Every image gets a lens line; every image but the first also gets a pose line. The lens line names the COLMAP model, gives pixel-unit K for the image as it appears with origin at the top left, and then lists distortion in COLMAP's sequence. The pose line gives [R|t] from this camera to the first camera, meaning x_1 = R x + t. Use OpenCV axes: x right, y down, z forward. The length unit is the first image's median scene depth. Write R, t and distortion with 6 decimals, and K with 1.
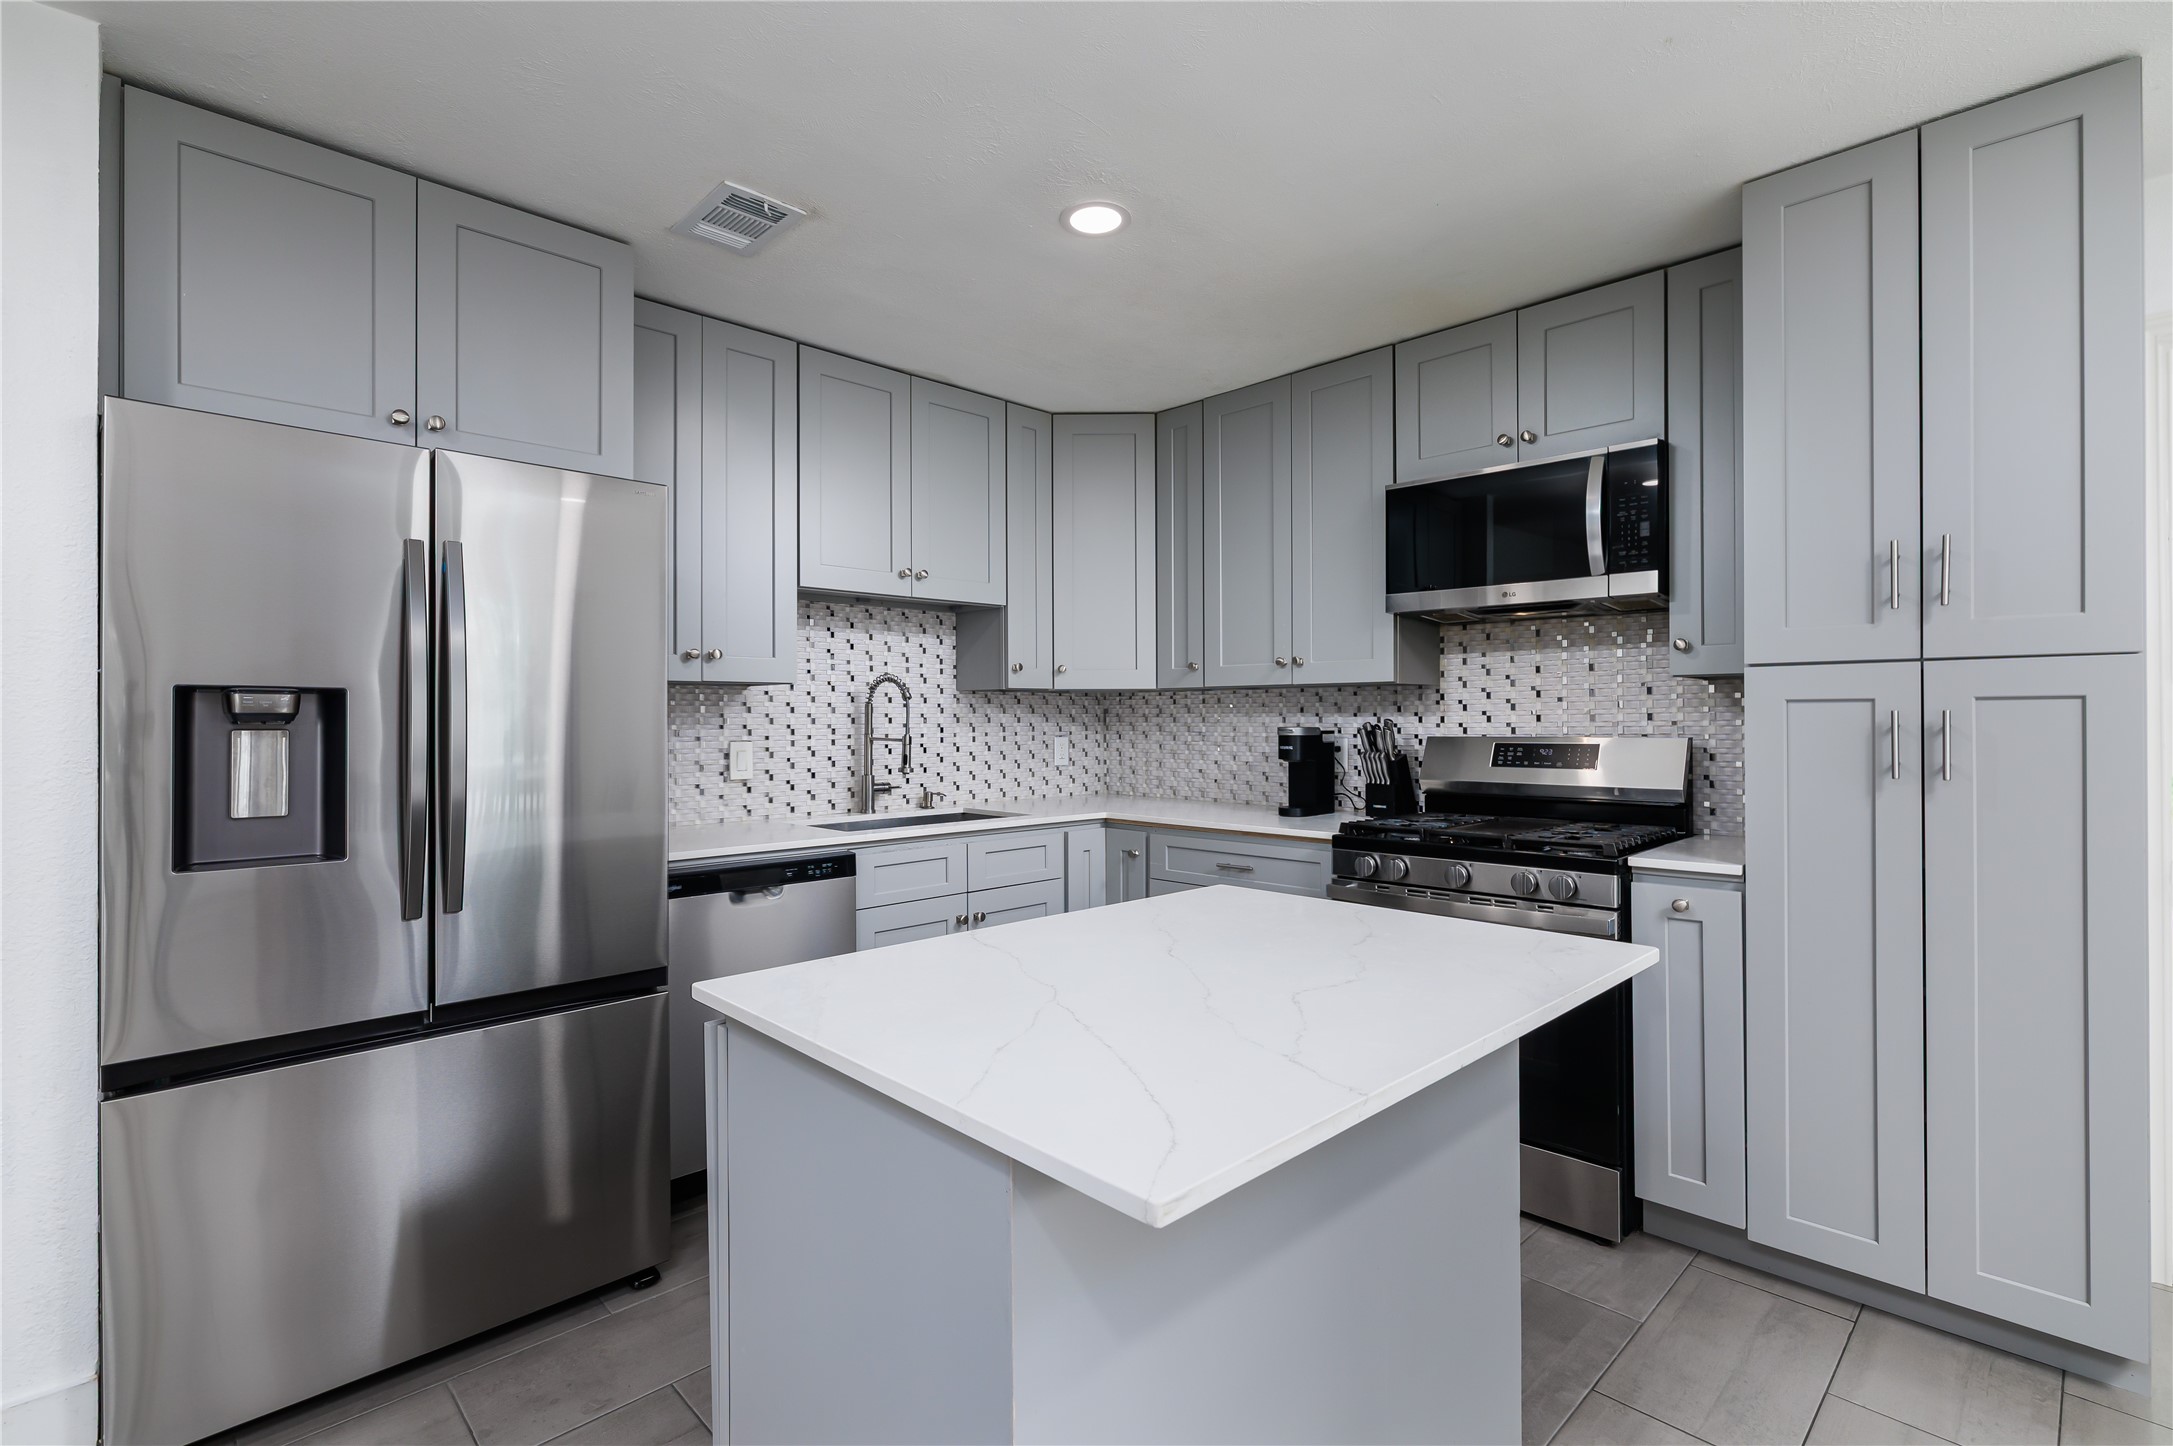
lens RADIAL K [[990.1, 0, 1086.8], [0, 990.1, 707.8], [0, 0, 1]] dist [-0.002604, 0.000096]
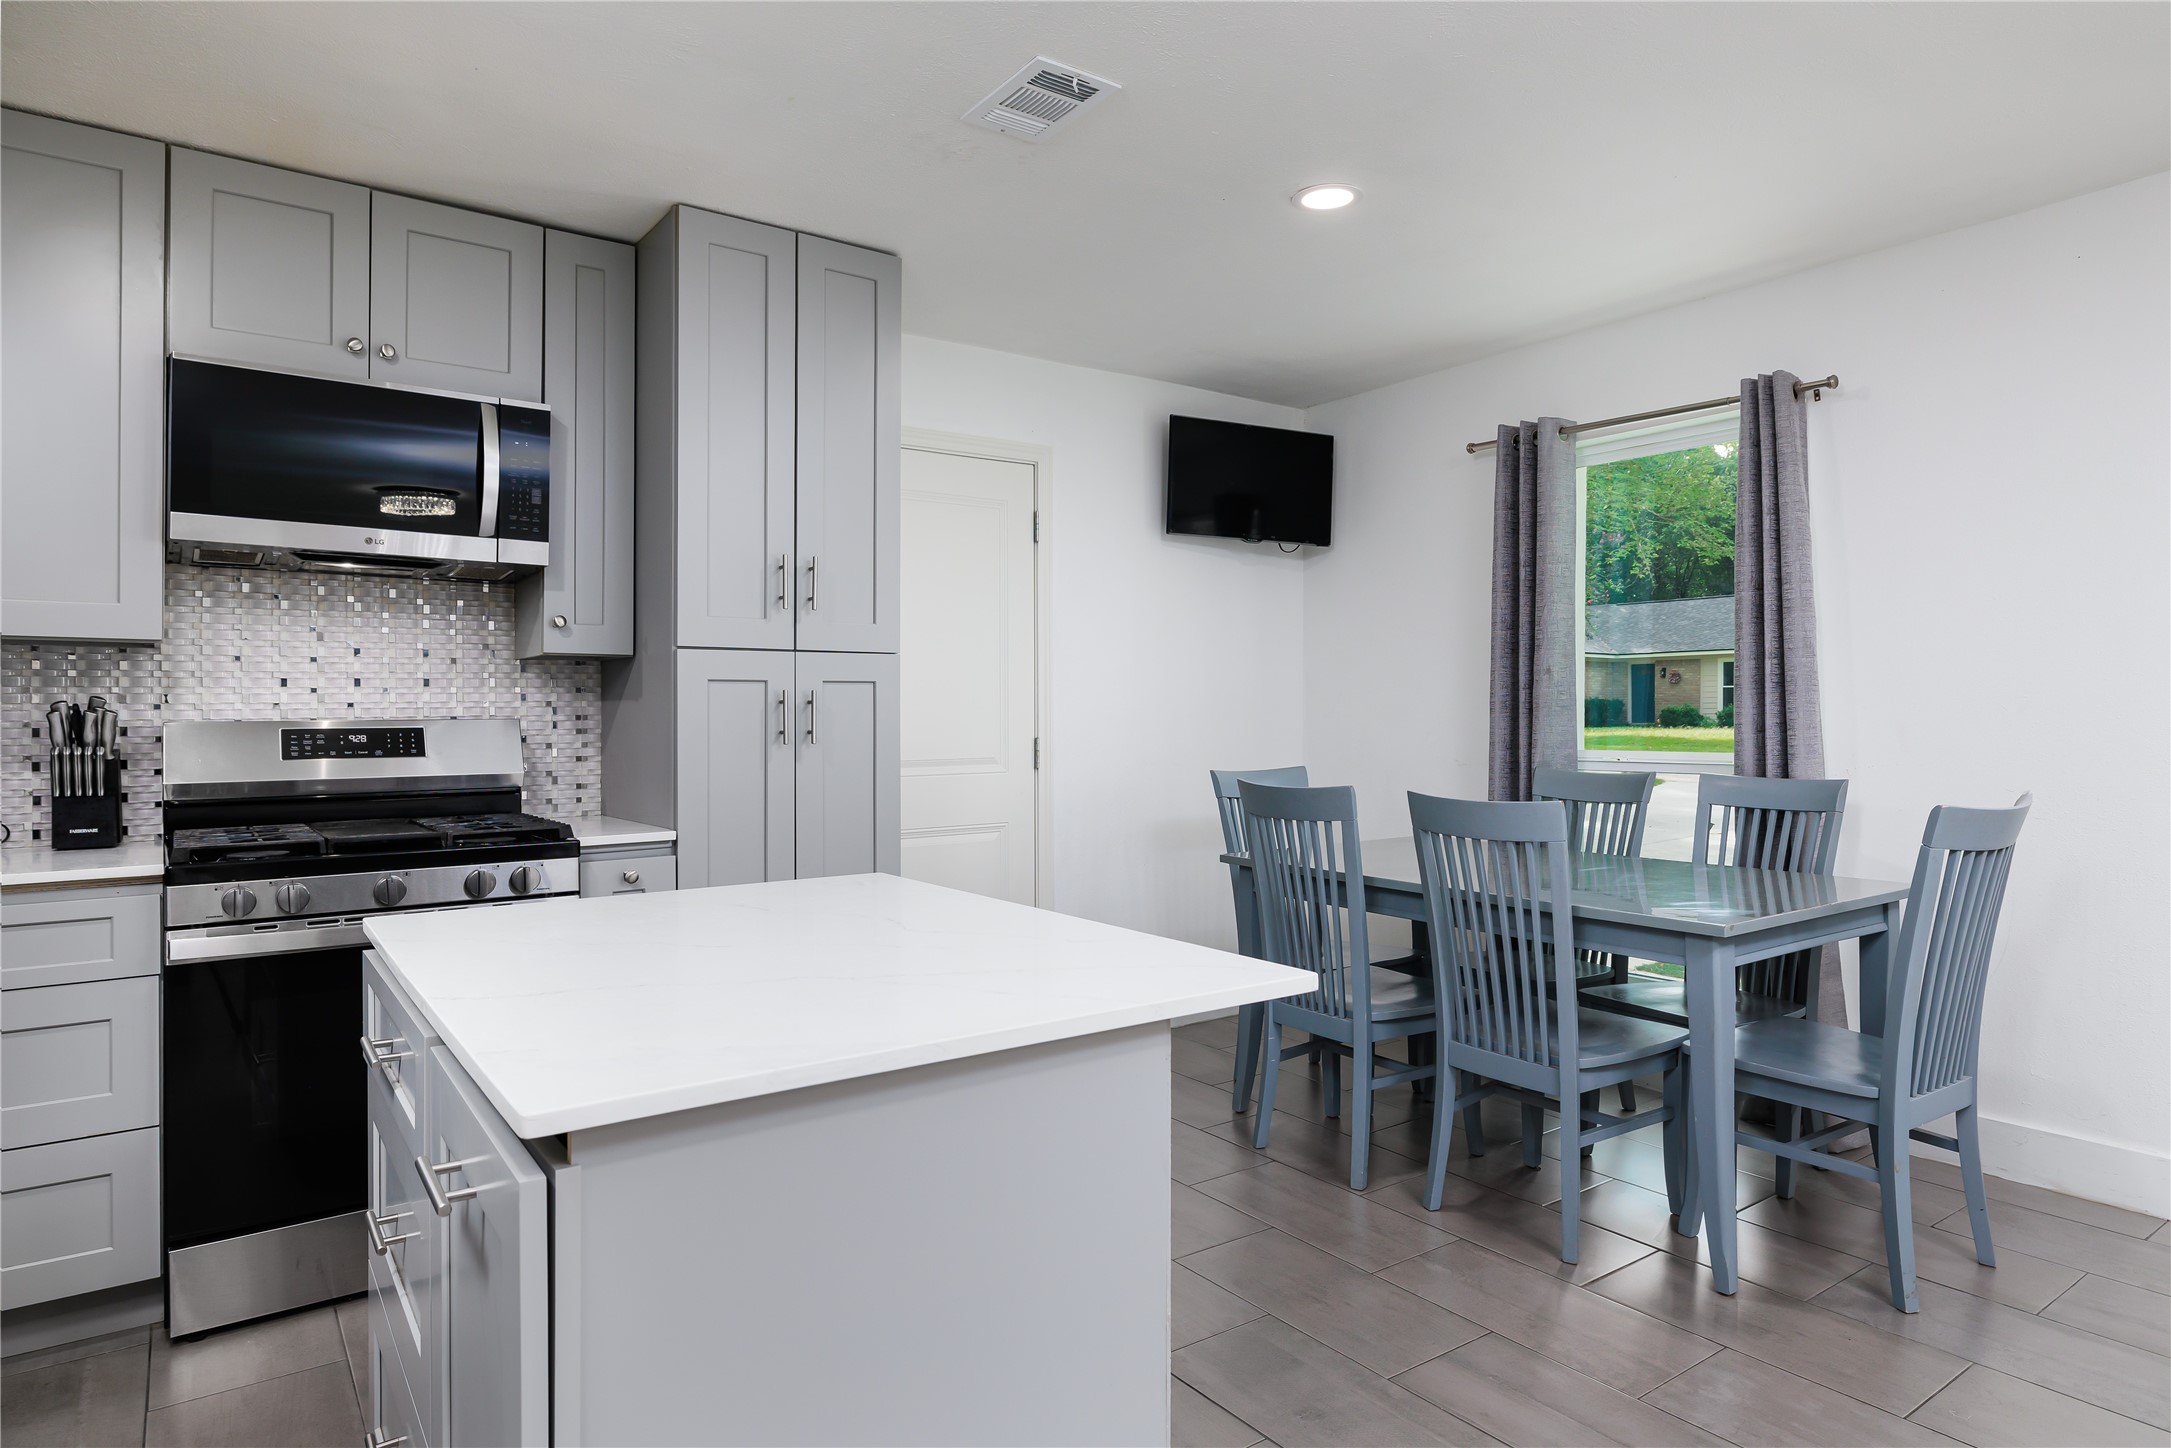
lens RADIAL K [[1249.0, 0, 1083.6], [0, 1249.0, 708.1], [0, 0, 1]] dist [-0.005068, -0.002344]
pose [[0.146902, 0.007721, 0.989121, -0.415023], [-0.006359, 0.999956, -0.006862, 0.020645], [-0.989131, -0.005282, 0.146944, 0.233681]]
